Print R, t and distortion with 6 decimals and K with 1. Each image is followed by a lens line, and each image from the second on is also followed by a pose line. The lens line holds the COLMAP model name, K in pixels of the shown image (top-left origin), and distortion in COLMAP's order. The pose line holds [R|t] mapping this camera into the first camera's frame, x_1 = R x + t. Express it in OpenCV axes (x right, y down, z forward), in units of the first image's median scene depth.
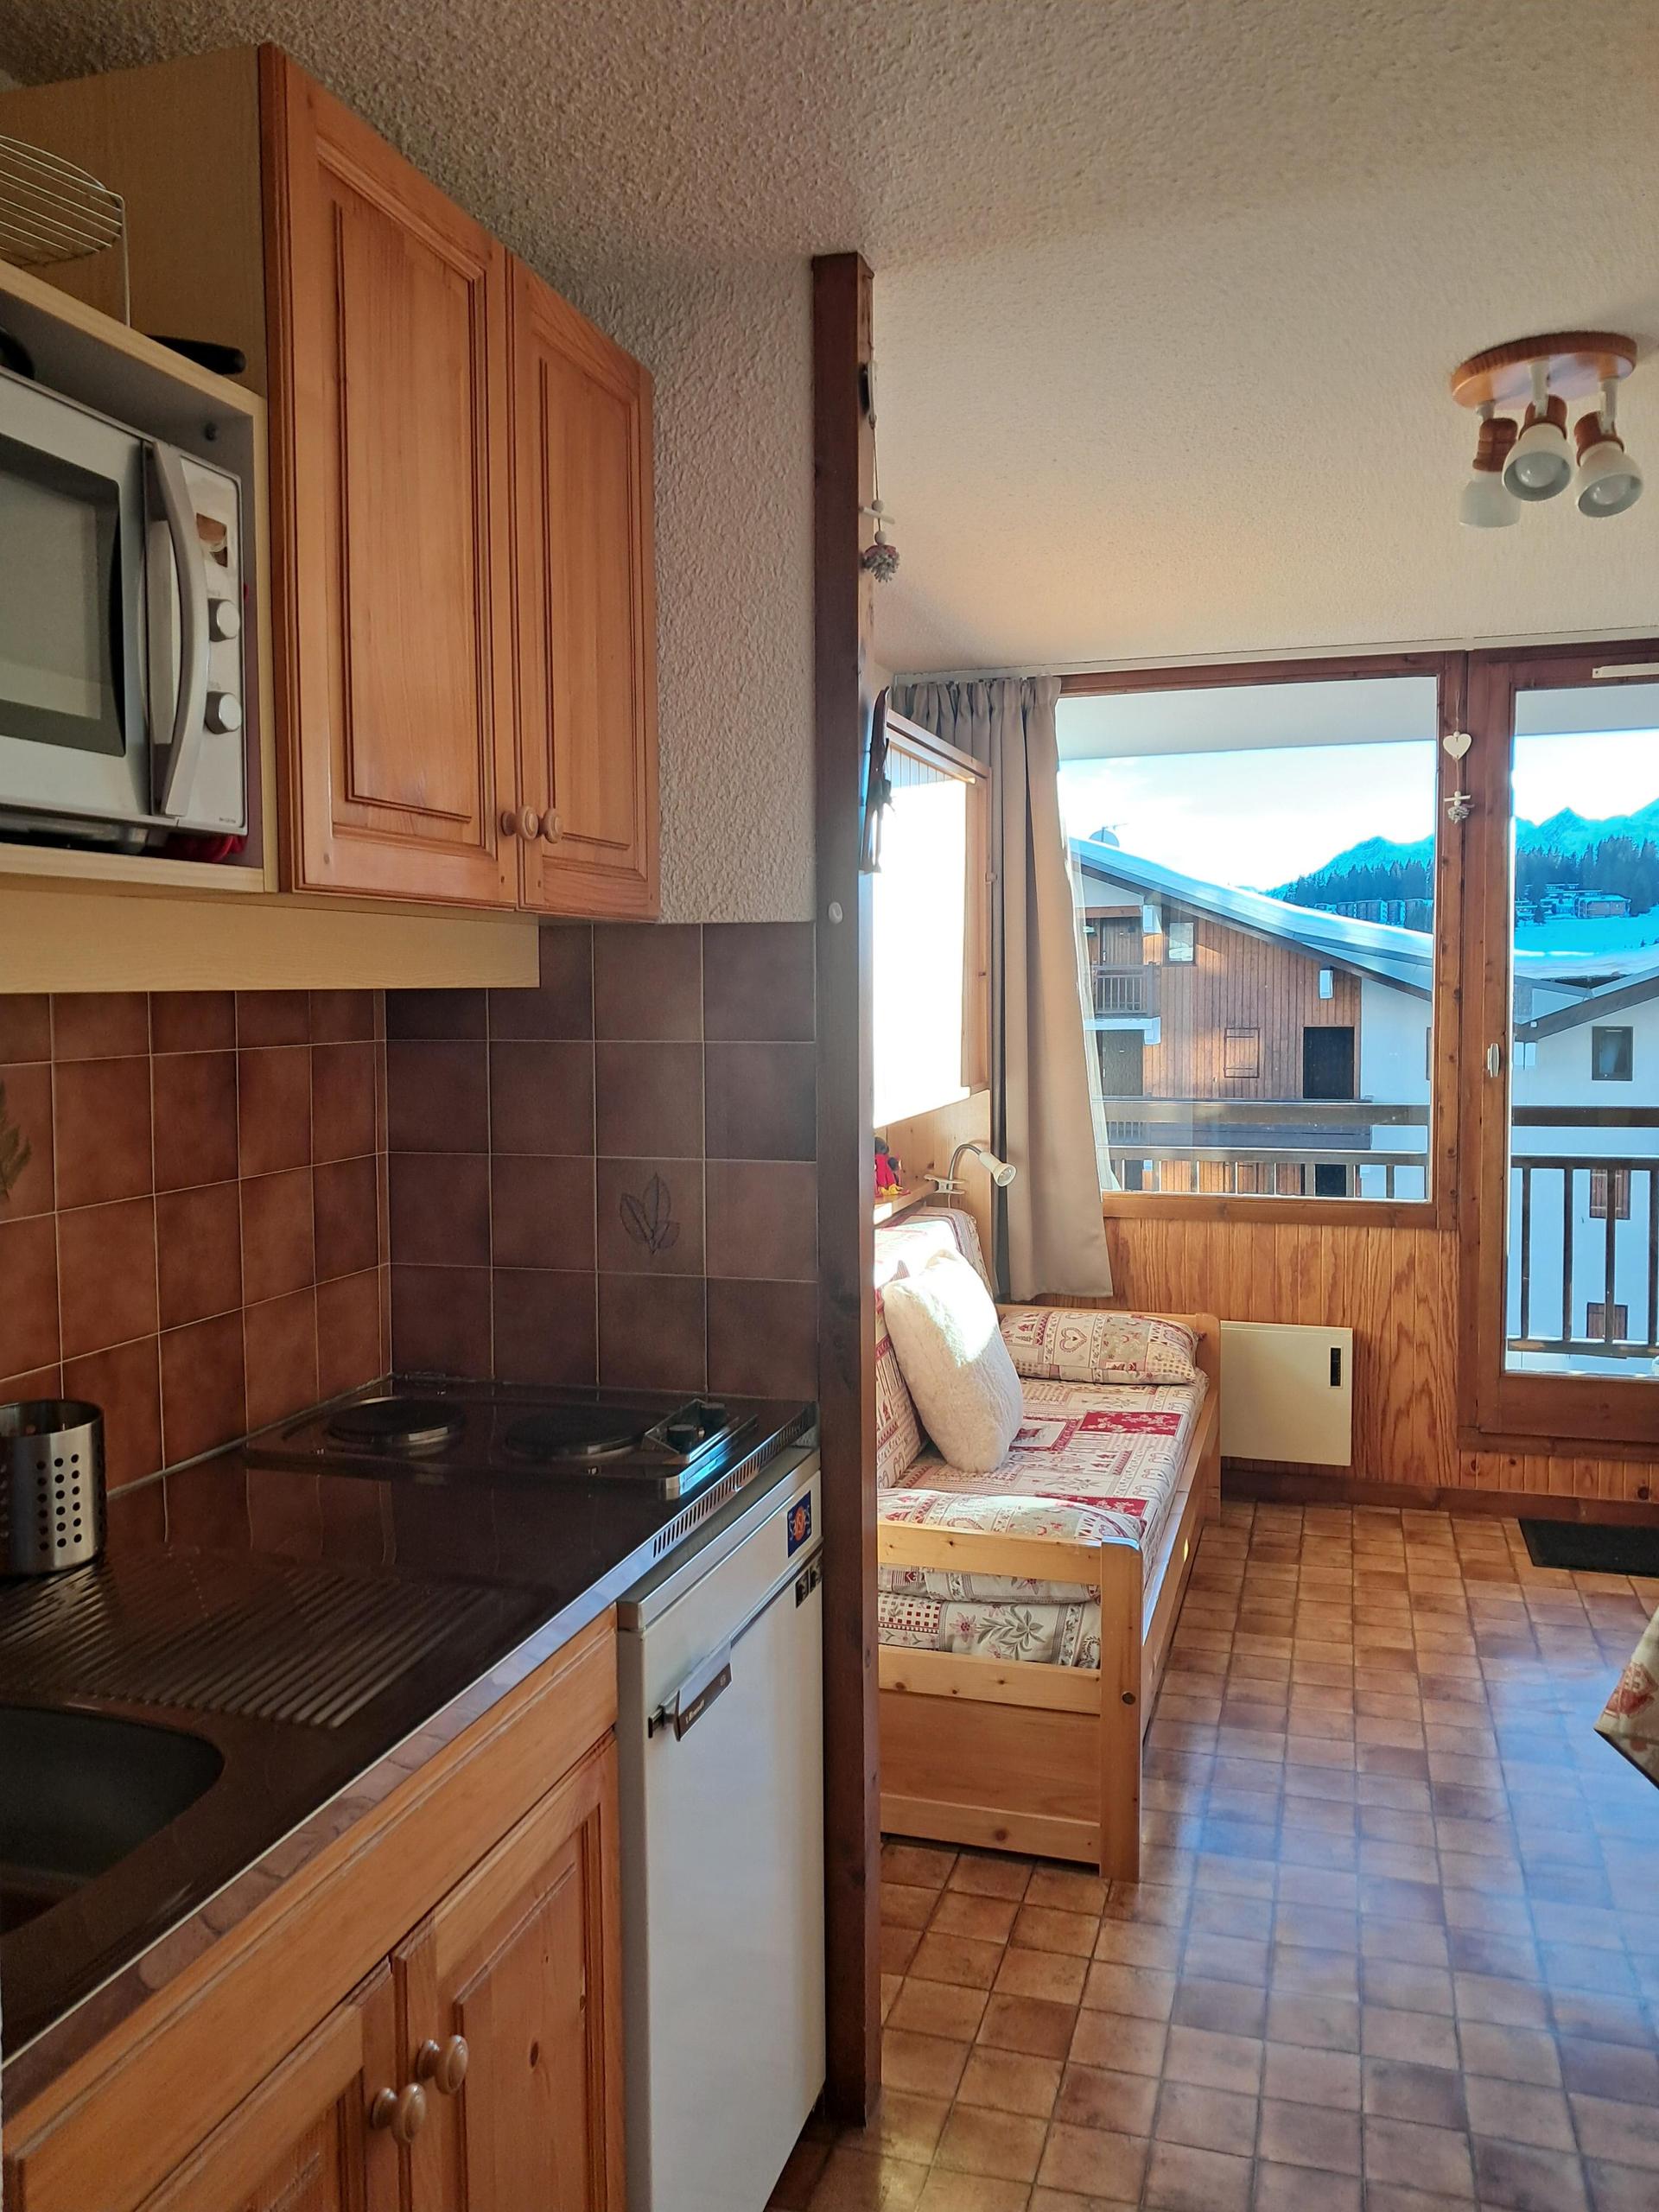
lens RADIAL K [[1754.5, 0, 775.4], [0, 1754.5, 1058.6], [0, 0, 1]] dist [0.006961, 0.002495]
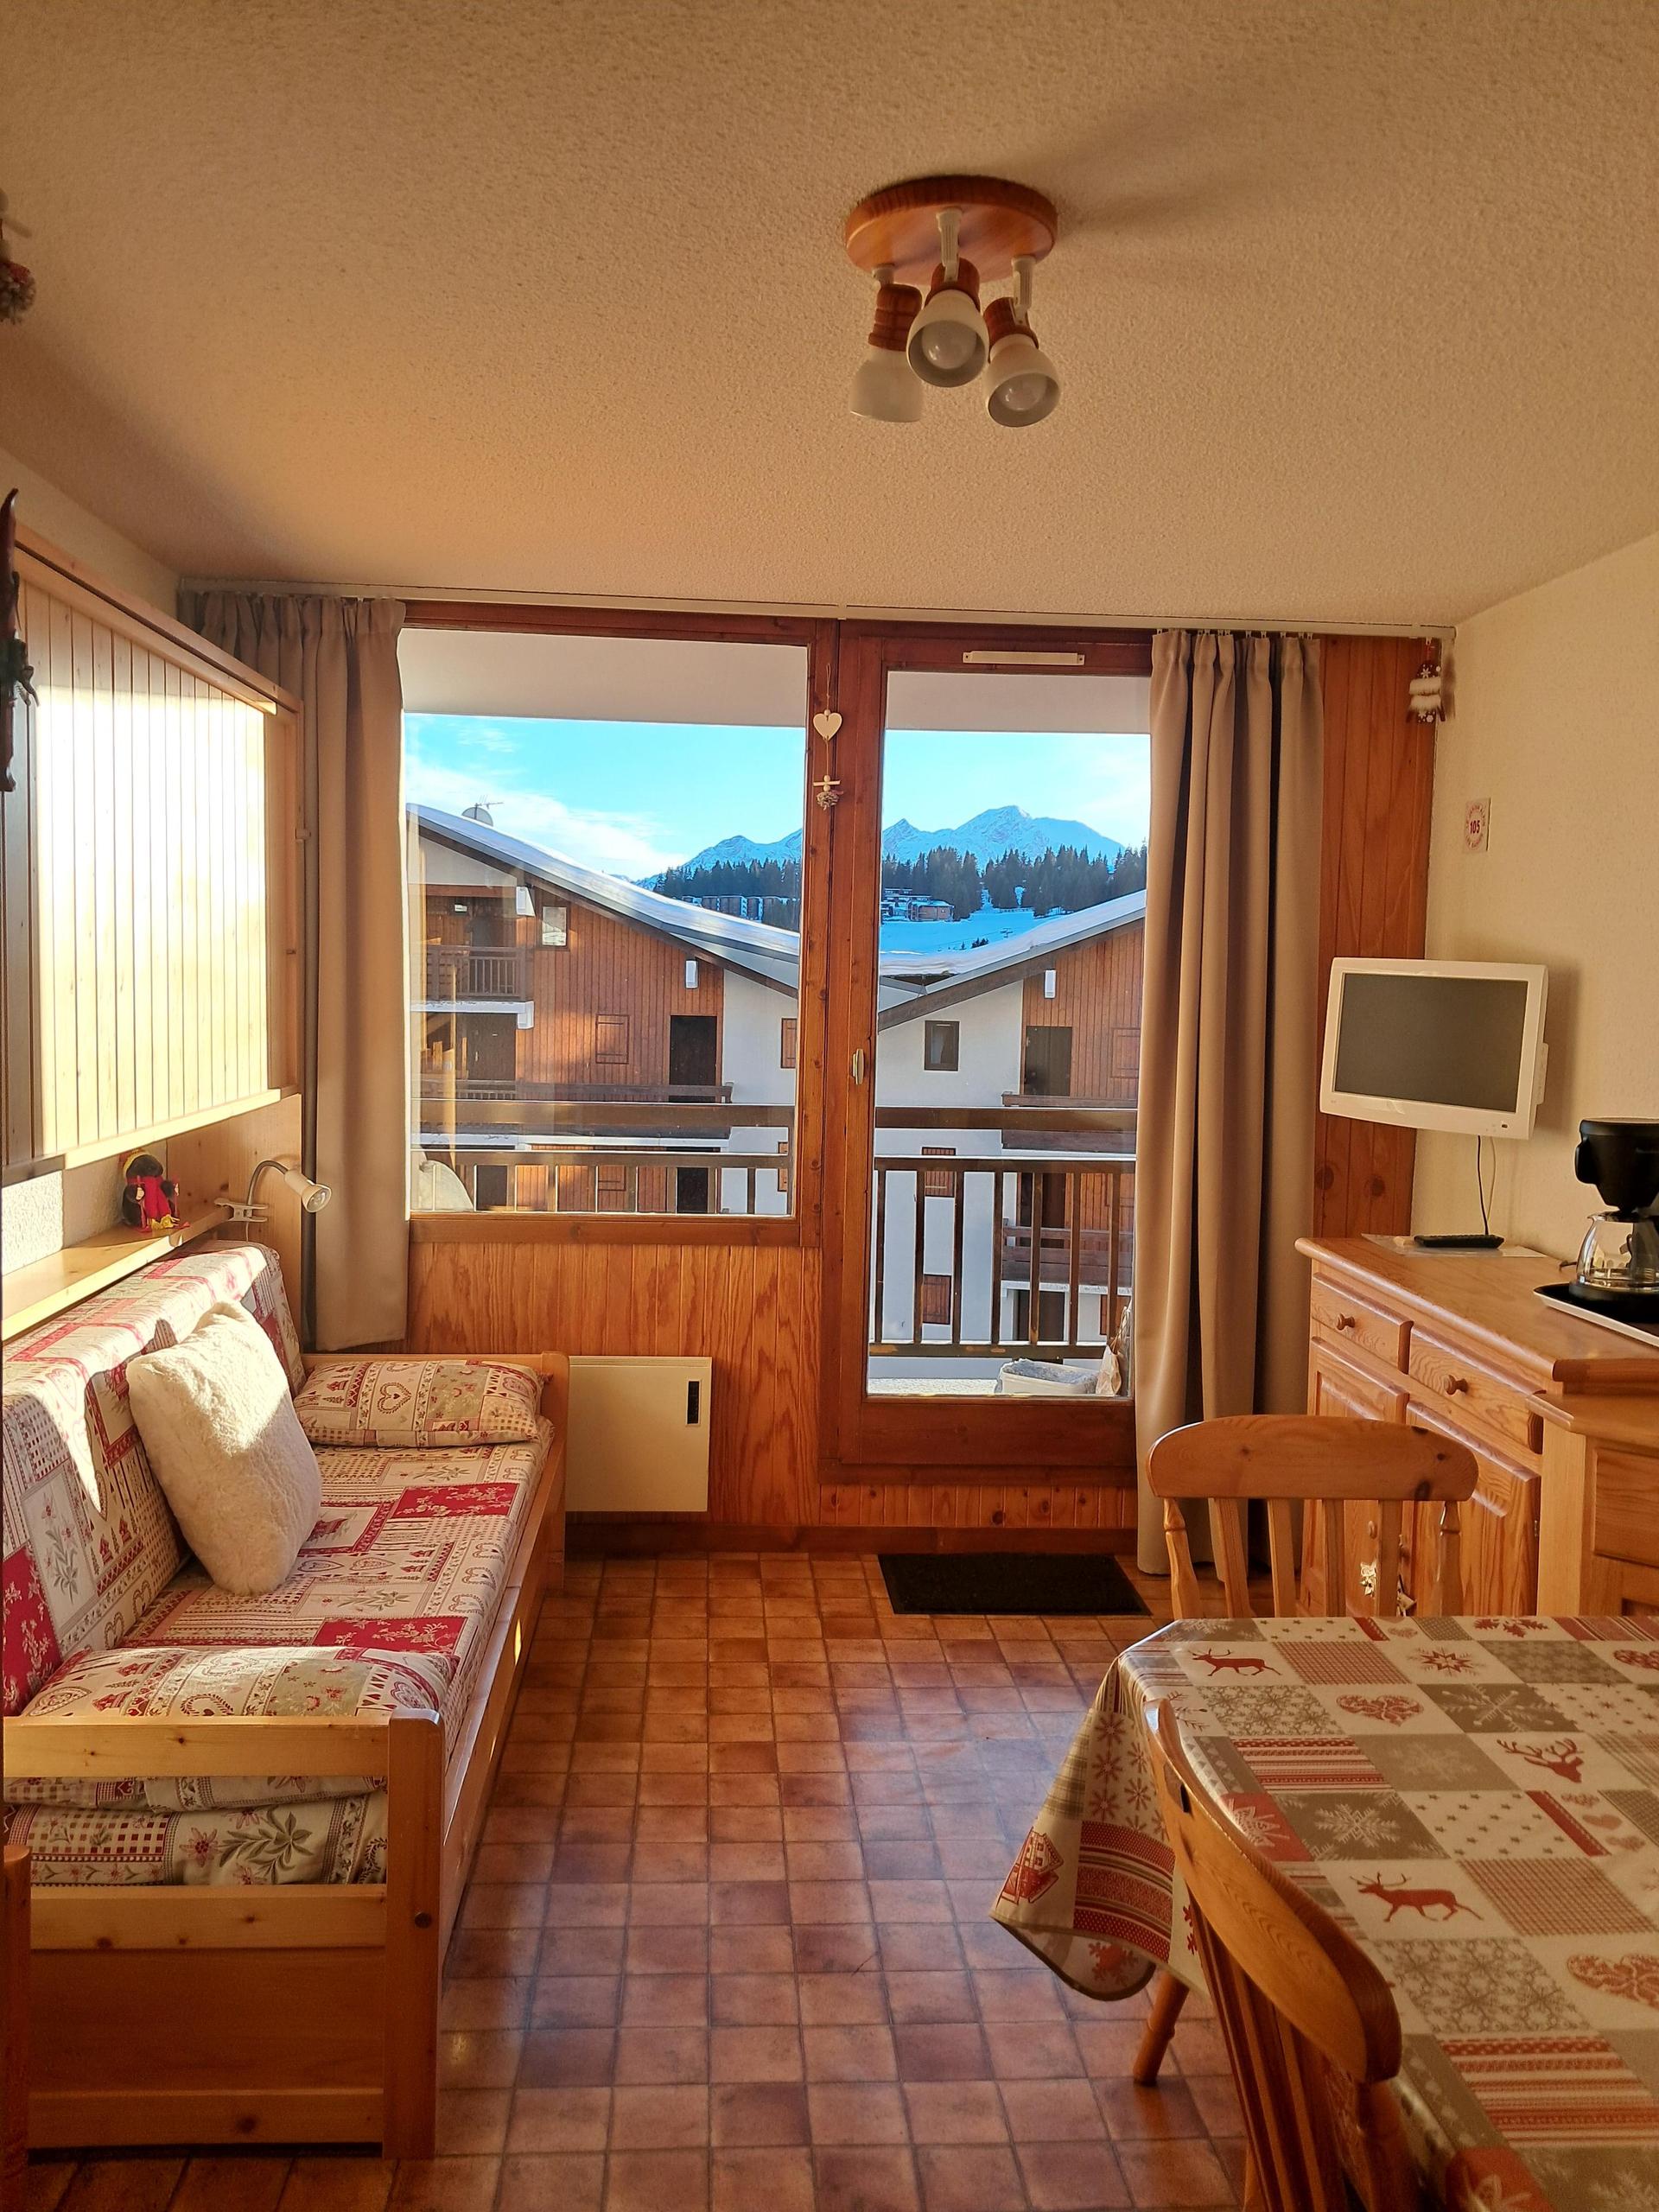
lens RADIAL K [[1754.5, 0, 815.5], [0, 1754.5, 1084.9], [0, 0, 1]] dist [0.006961, 0.002495]
pose [[0.930705, 0.006065, 0.365720, 0.046870], [-0.014970, 0.999656, 0.021520, -0.008413], [-0.365464, -0.025503, 0.930476, 0.143993]]
